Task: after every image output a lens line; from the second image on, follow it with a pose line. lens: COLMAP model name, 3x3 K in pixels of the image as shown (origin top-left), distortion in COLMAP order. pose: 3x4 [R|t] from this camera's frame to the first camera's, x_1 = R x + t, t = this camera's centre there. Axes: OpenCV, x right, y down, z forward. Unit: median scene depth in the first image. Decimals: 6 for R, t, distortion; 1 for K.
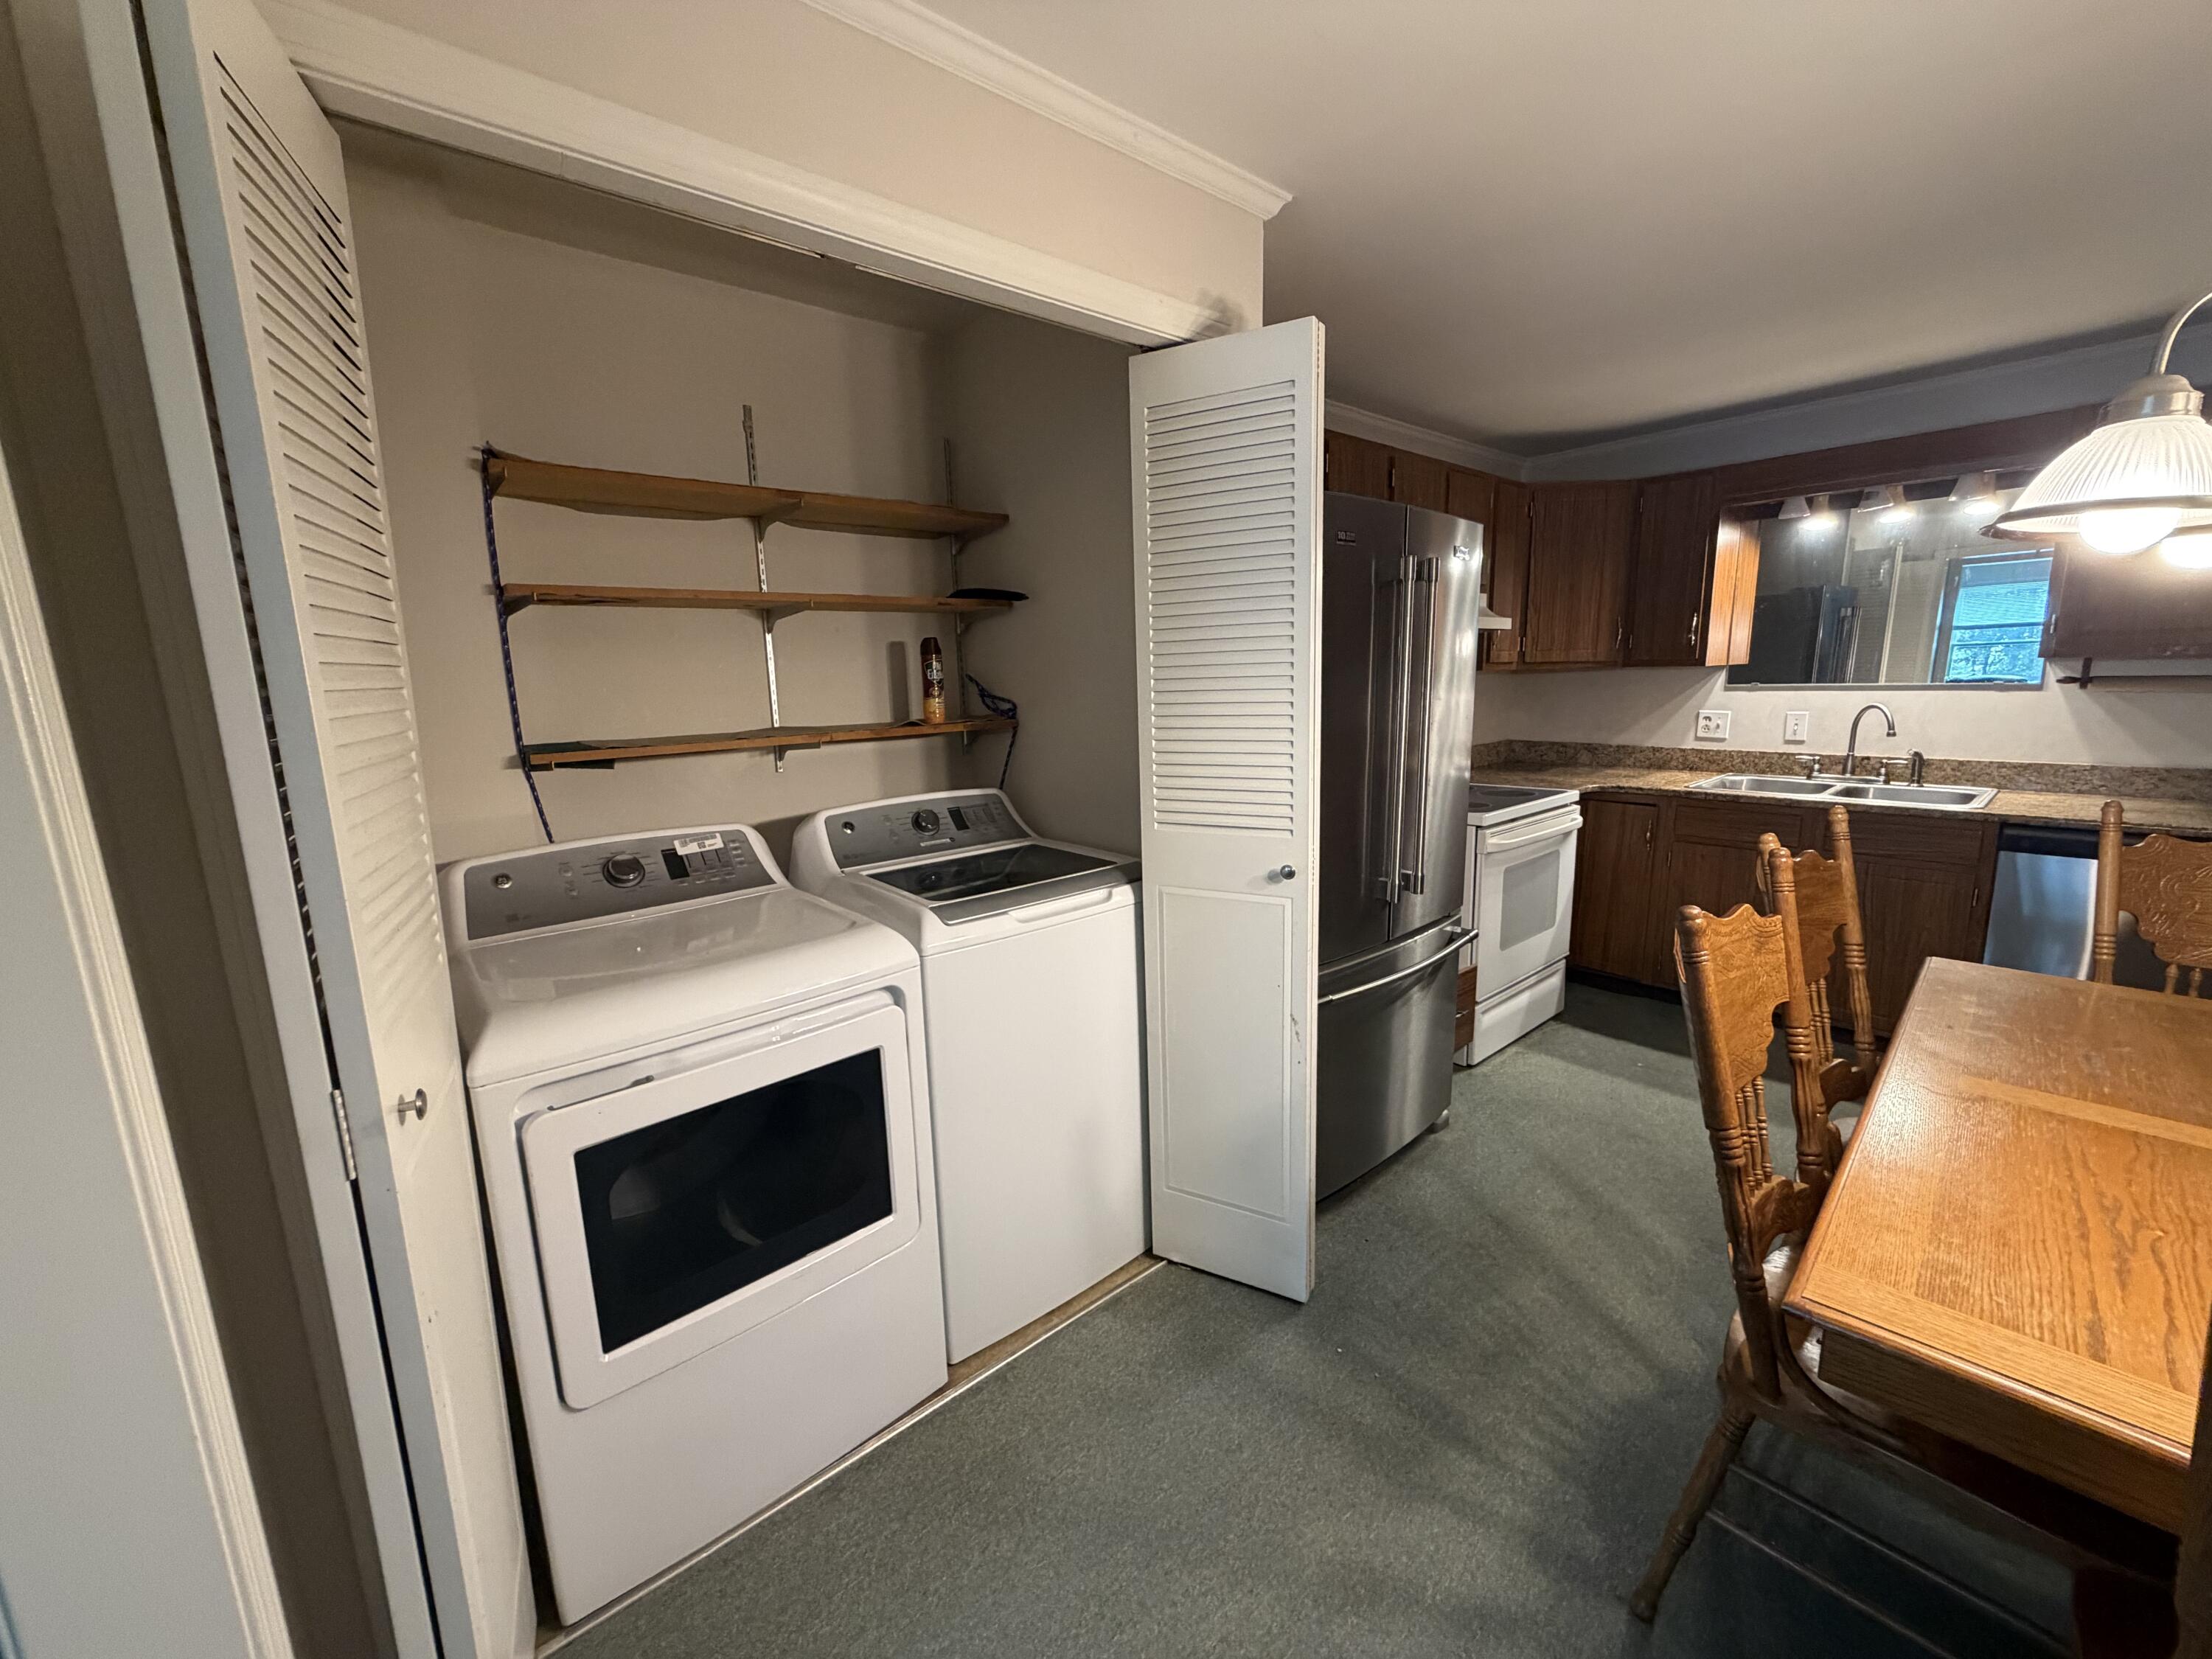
lens RADIAL K [[885.7, 0, 1095.5], [0, 885.7, 832.3], [0, 0, 1]] dist [-0.000660, -0.000204]
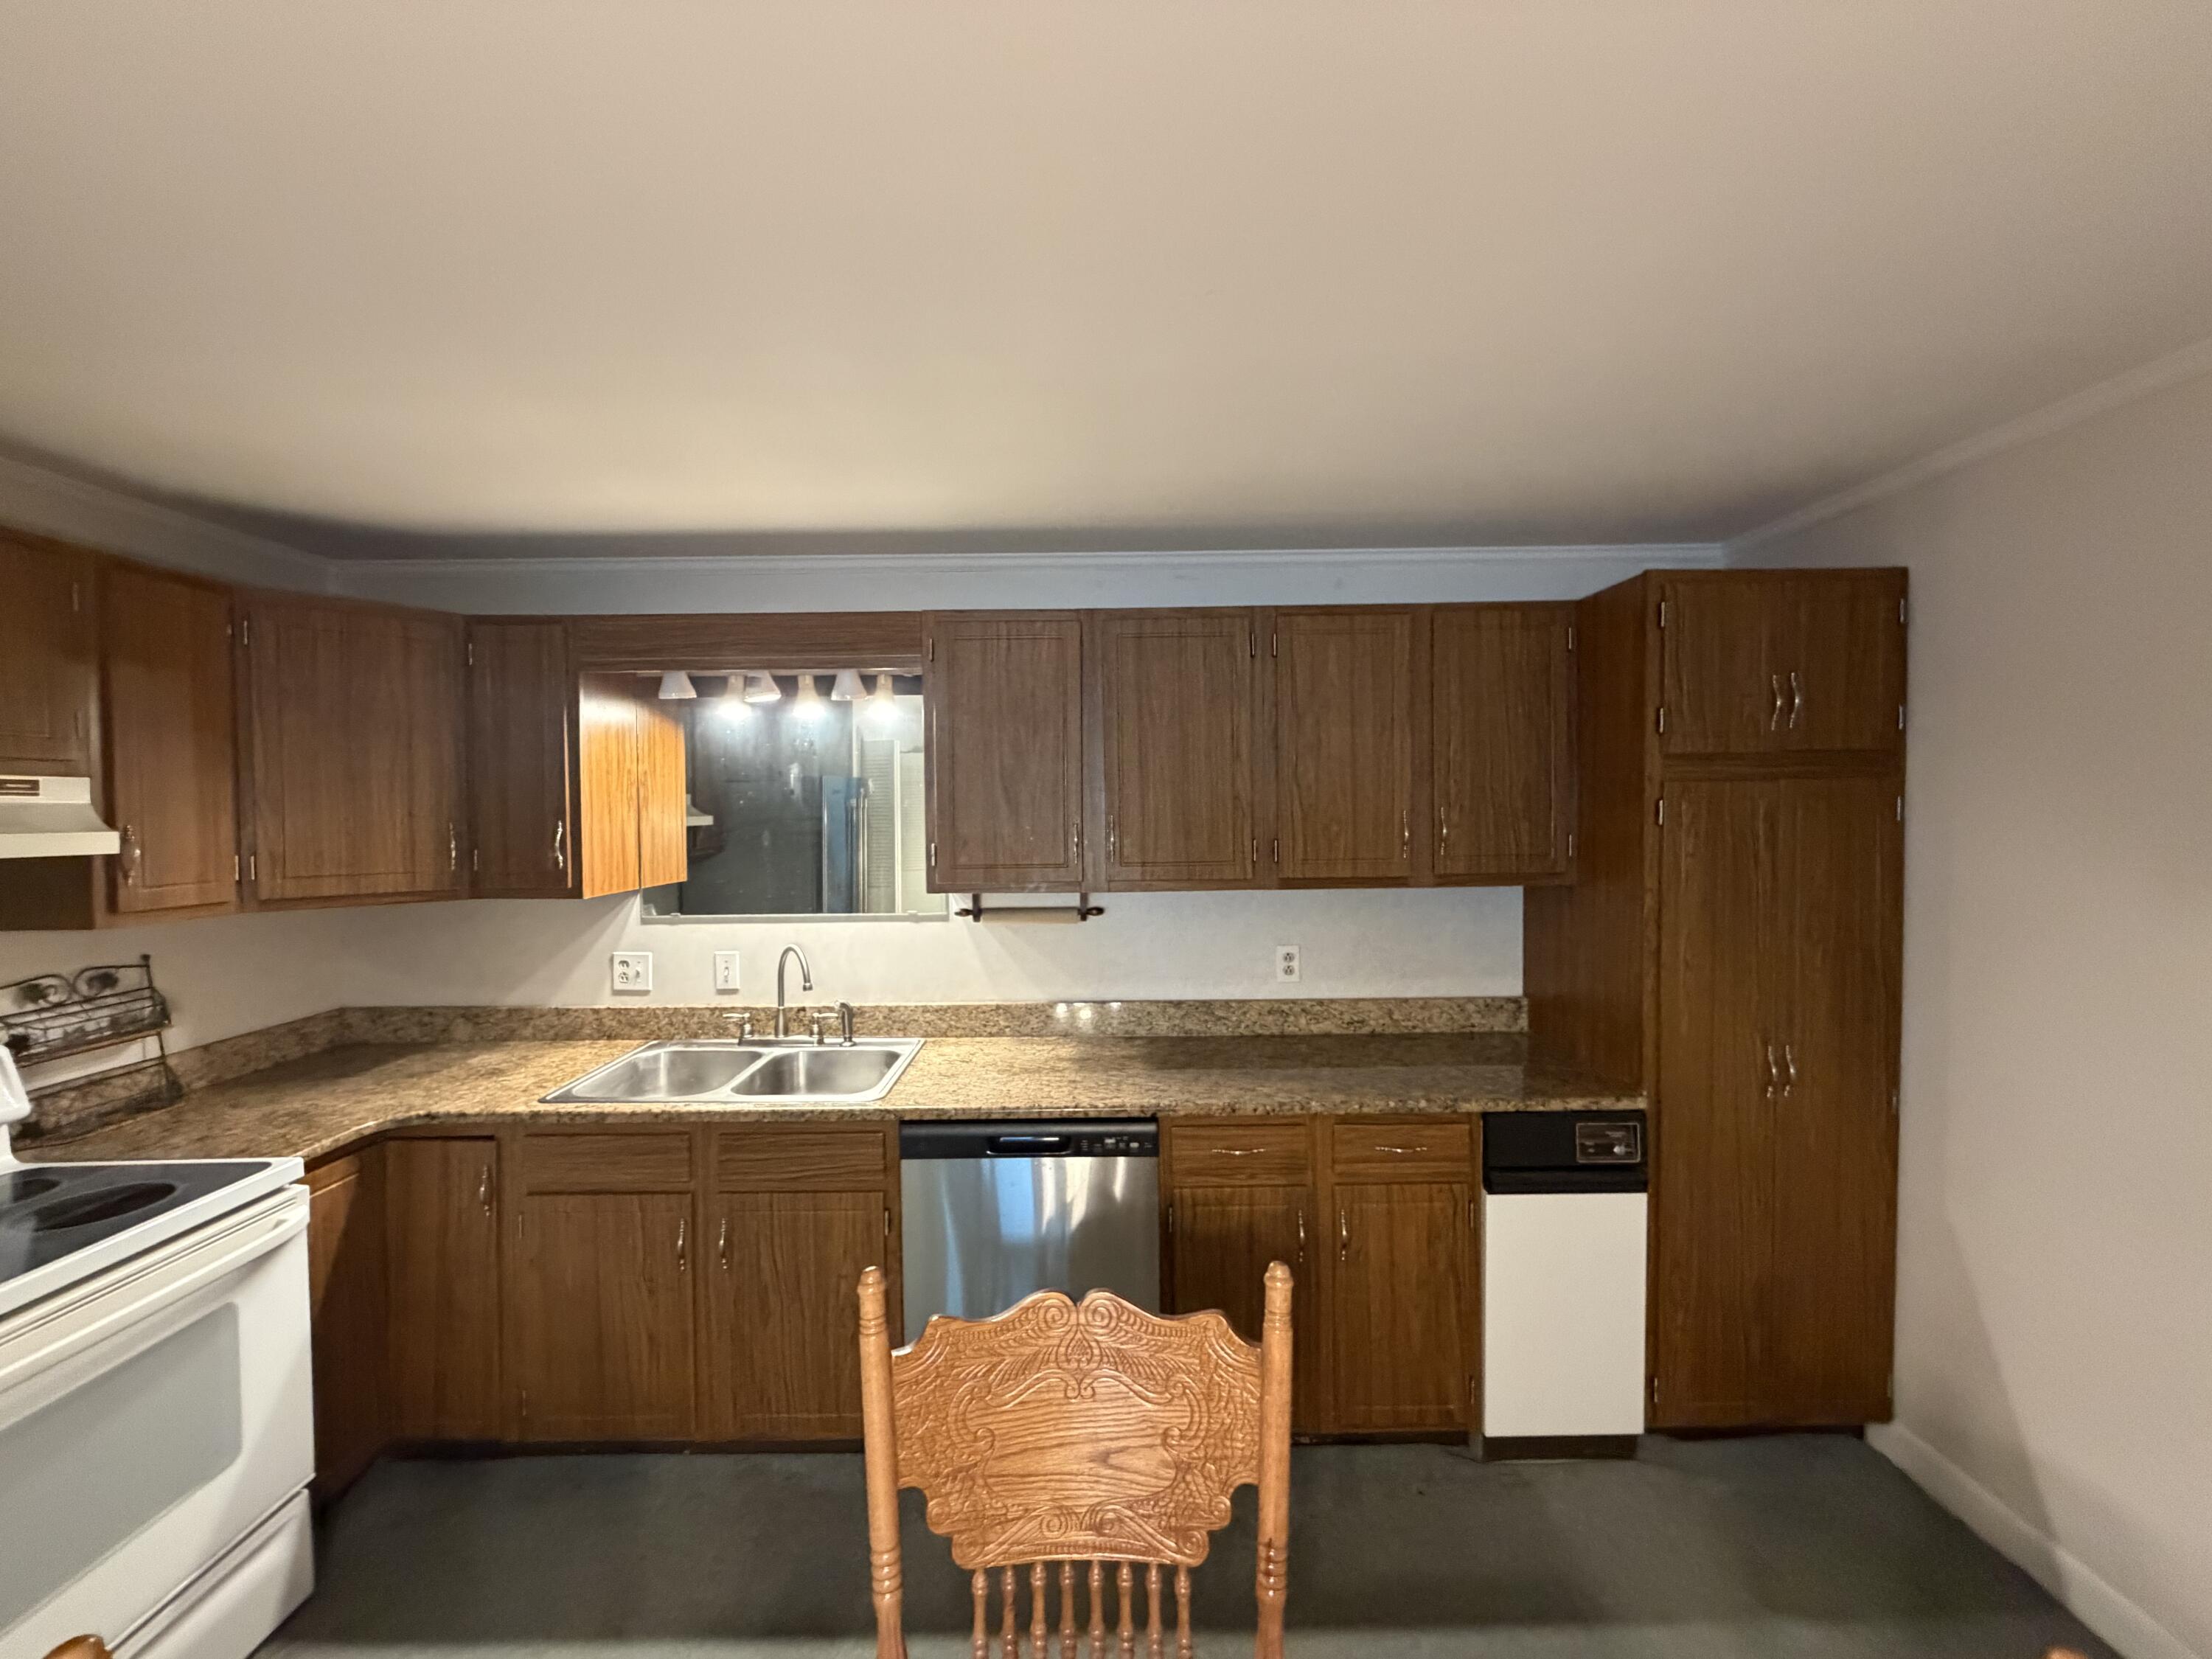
lens RADIAL K [[885.7, 0, 1104.6], [0, 885.7, 831.8], [0, 0, 1]] dist [-0.000660, -0.000204]
pose [[0.652257, 0.000359, 0.757997, 0.454102], [0.126431, 0.985940, -0.109262, -0.118412], [-0.747379, 0.167102, 0.643041, 0.275486]]
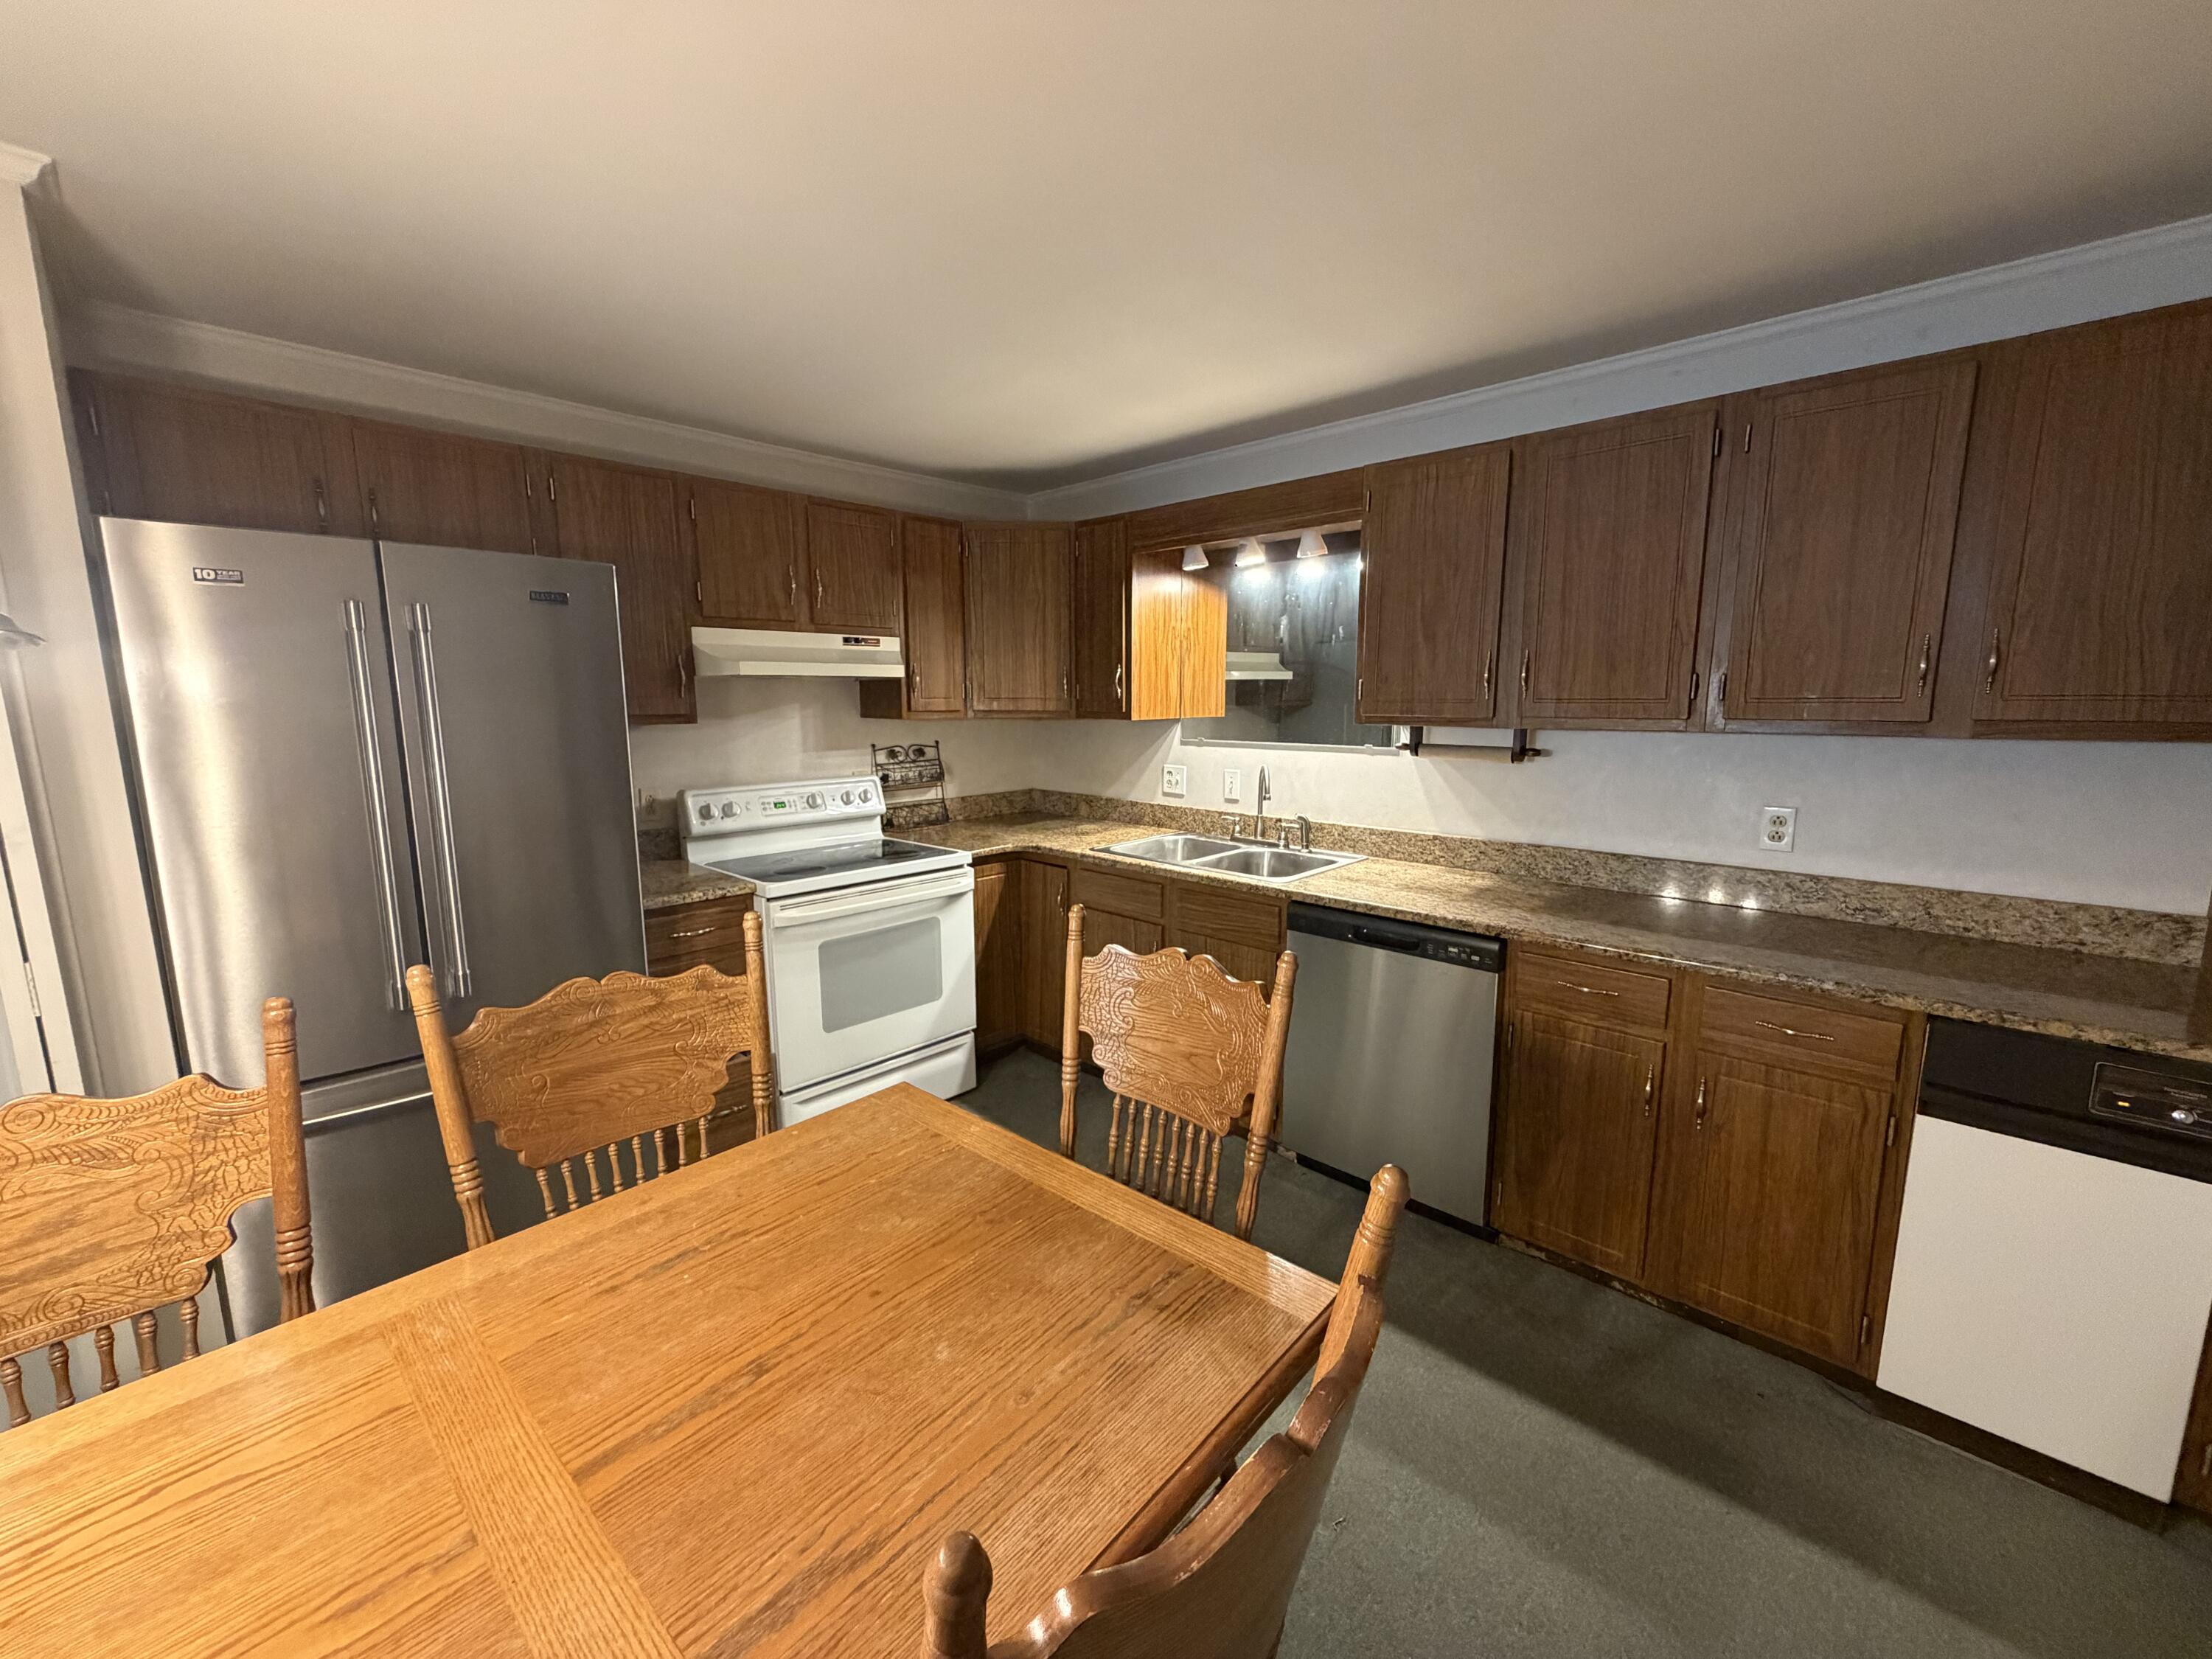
lens RADIAL K [[885.7, 0, 1099.9], [0, 885.7, 831.7], [0, 0, 1]] dist [-0.000660, -0.000204]
pose [[0.995948, 0.009050, 0.089476, 0.591429], [-0.007007, 0.999708, -0.023127, -0.047533], [-0.089659, 0.022406, 0.995720, 0.064418]]
